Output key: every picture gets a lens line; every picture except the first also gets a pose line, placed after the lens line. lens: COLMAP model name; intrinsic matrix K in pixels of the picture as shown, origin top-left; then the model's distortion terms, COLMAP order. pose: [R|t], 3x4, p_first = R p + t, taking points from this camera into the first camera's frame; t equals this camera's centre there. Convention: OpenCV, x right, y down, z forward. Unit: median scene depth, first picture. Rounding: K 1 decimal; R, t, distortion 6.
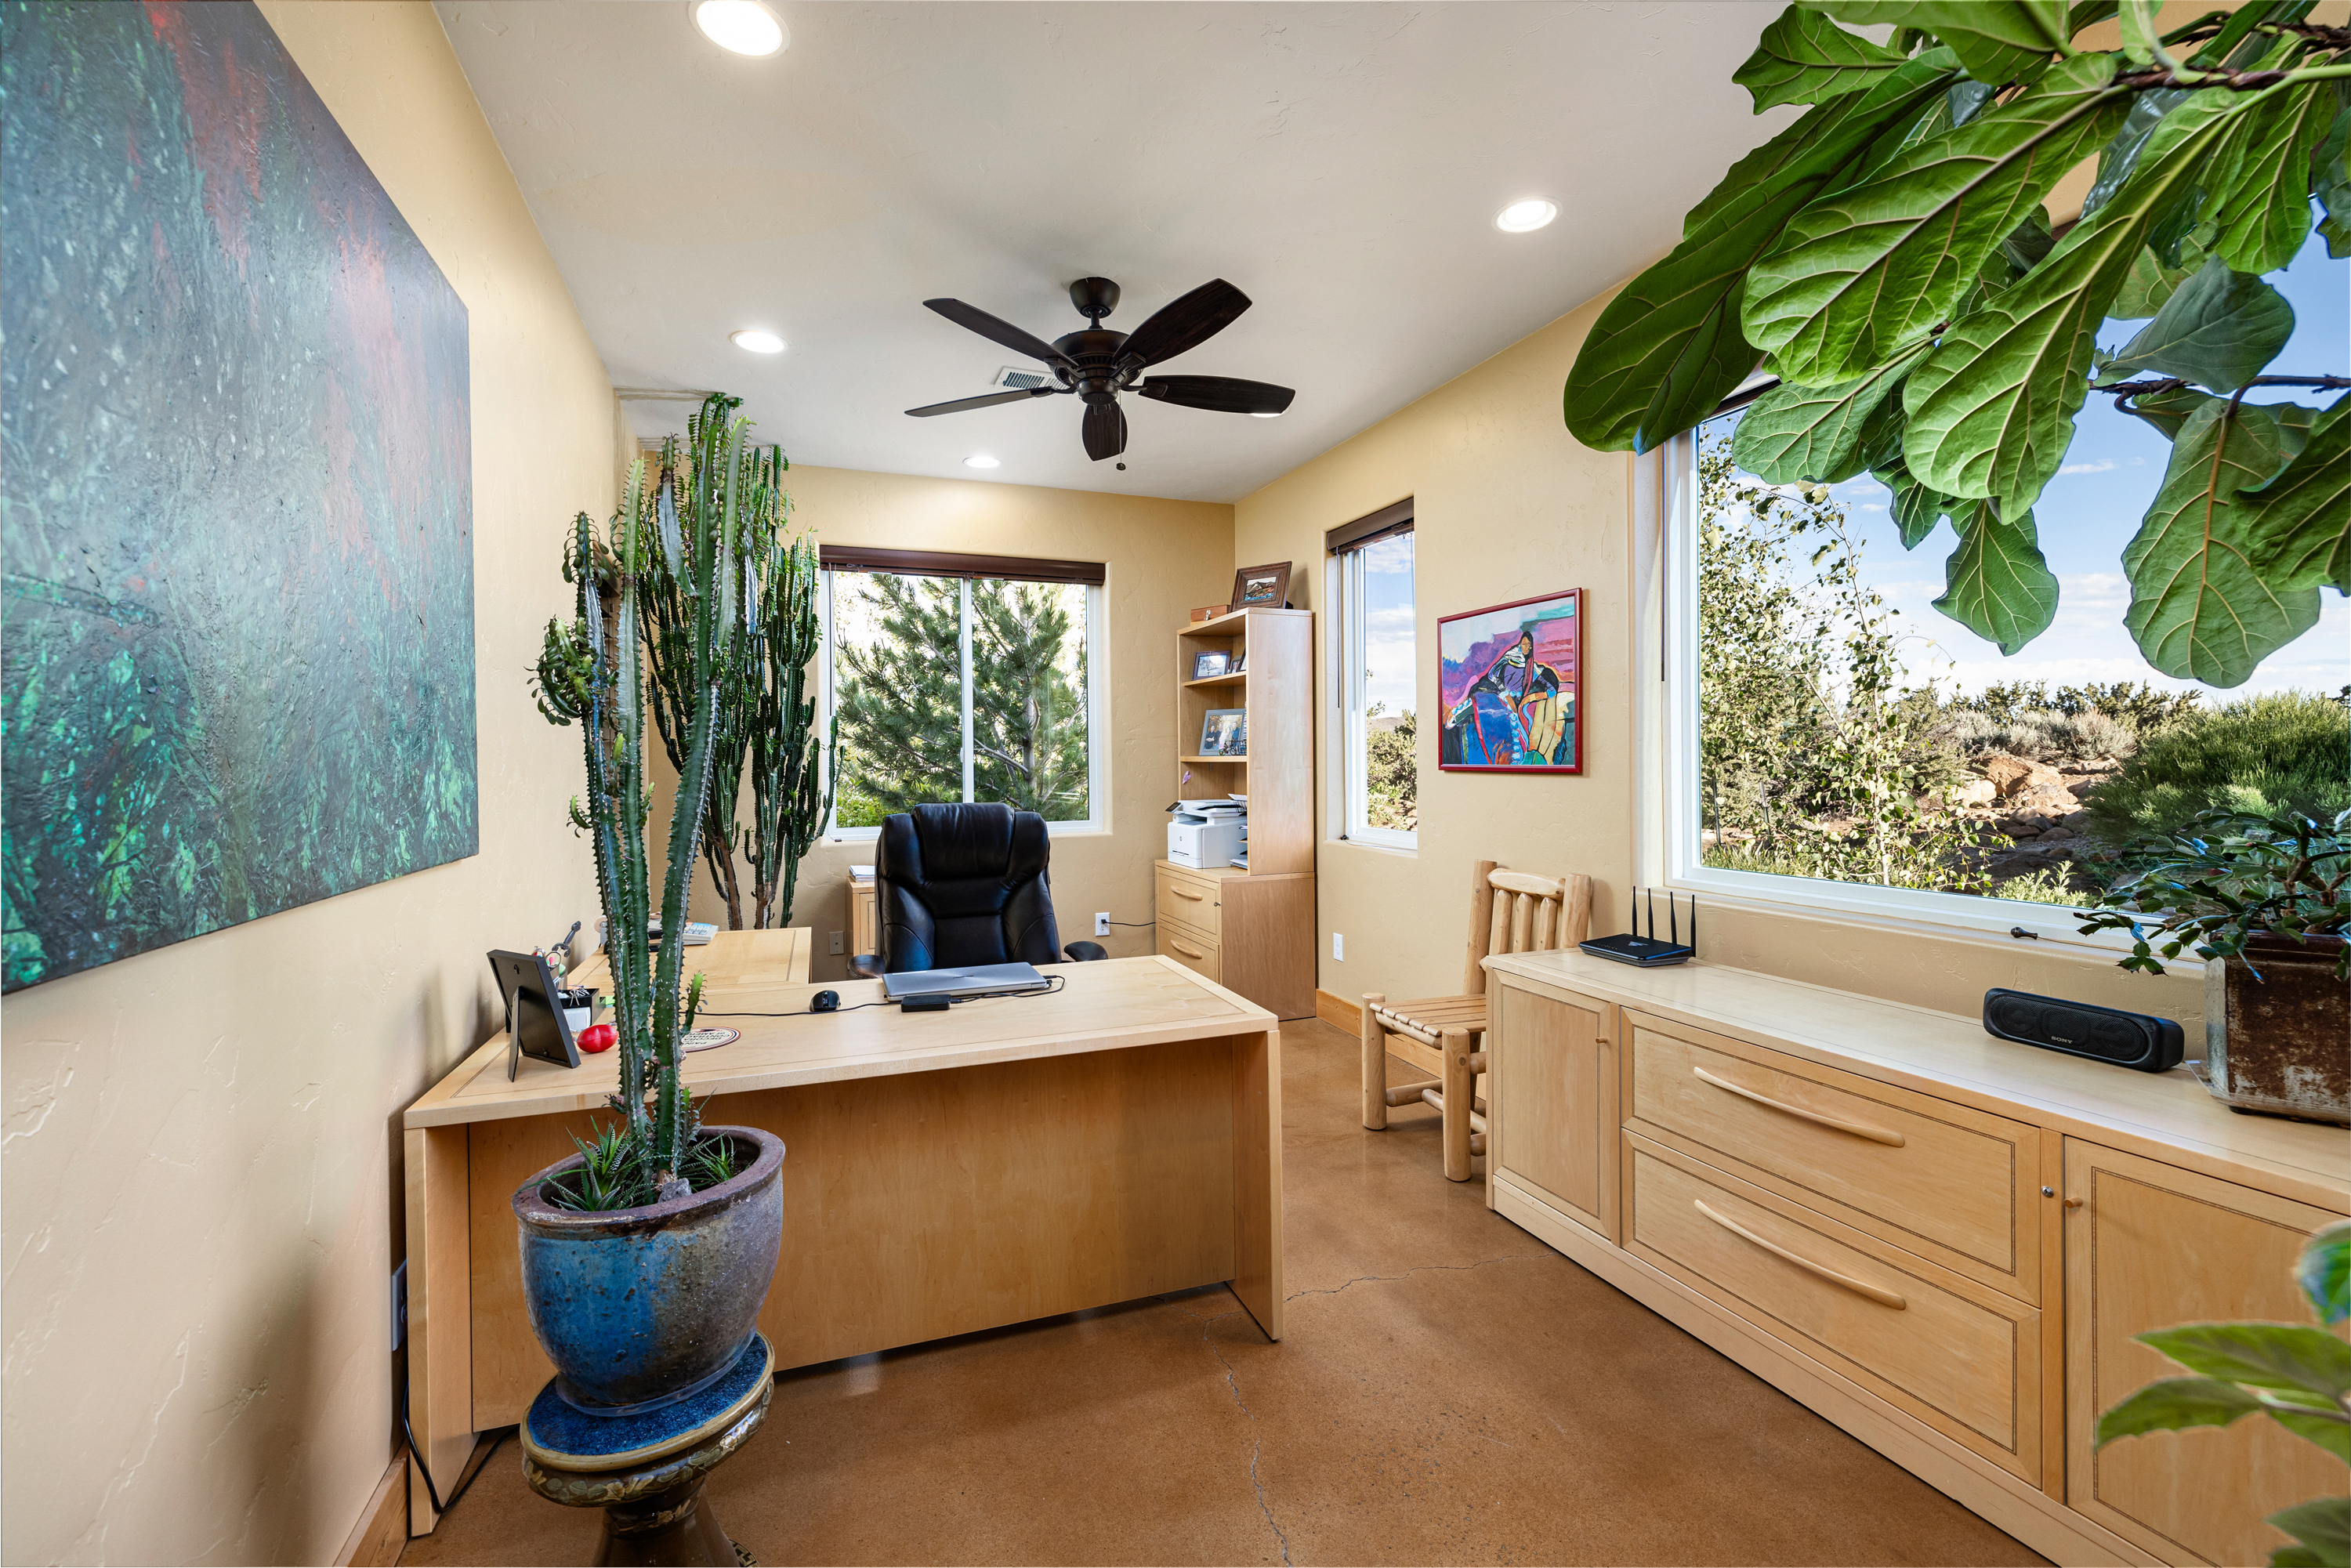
lens RADIAL K [[984.6, 0, 1182.1], [0, 984.6, 769.3], [0, 0, 1]] dist [0.003020, 0.000472]
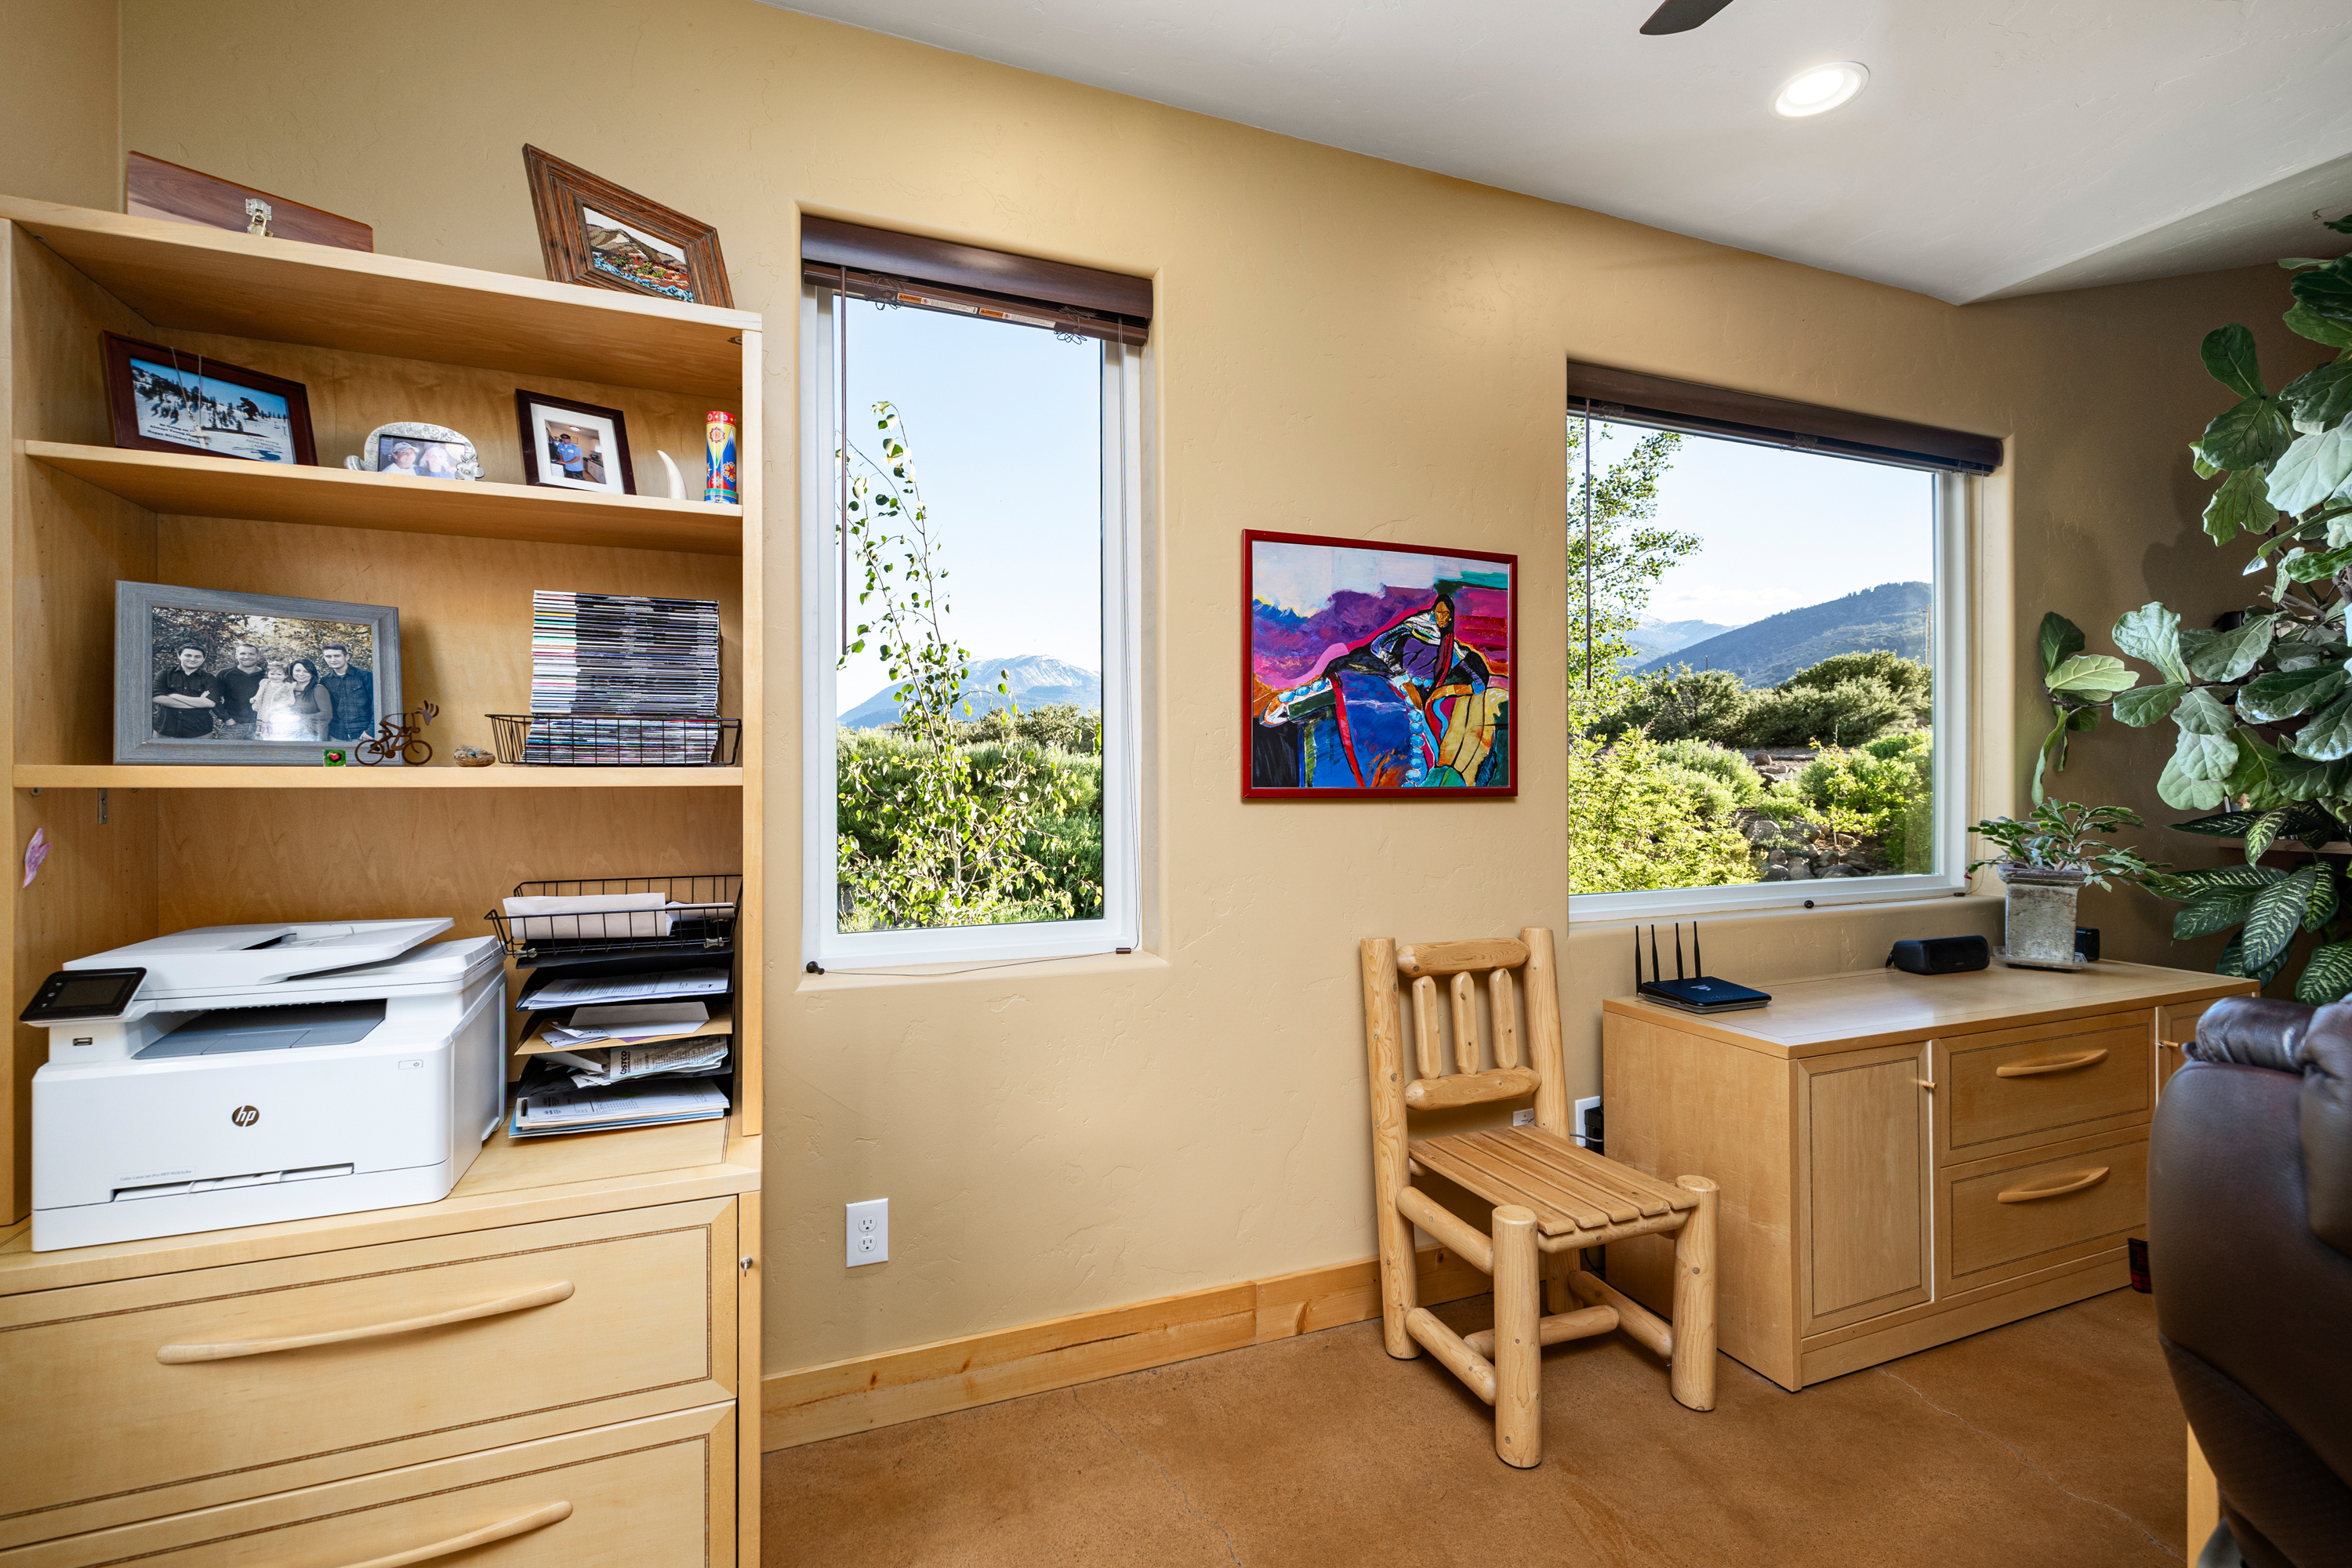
lens RADIAL K [[985.0, 0, 1182.1], [0, 985.0, 789.4], [0, 0, 1]] dist [0.003020, 0.000472]
pose [[0.025533, -0.005151, 0.999661, -0.341125], [0.014210, 0.999888, 0.004789, -0.008131], [-0.999573, 0.014083, 0.025603, 1.139379]]
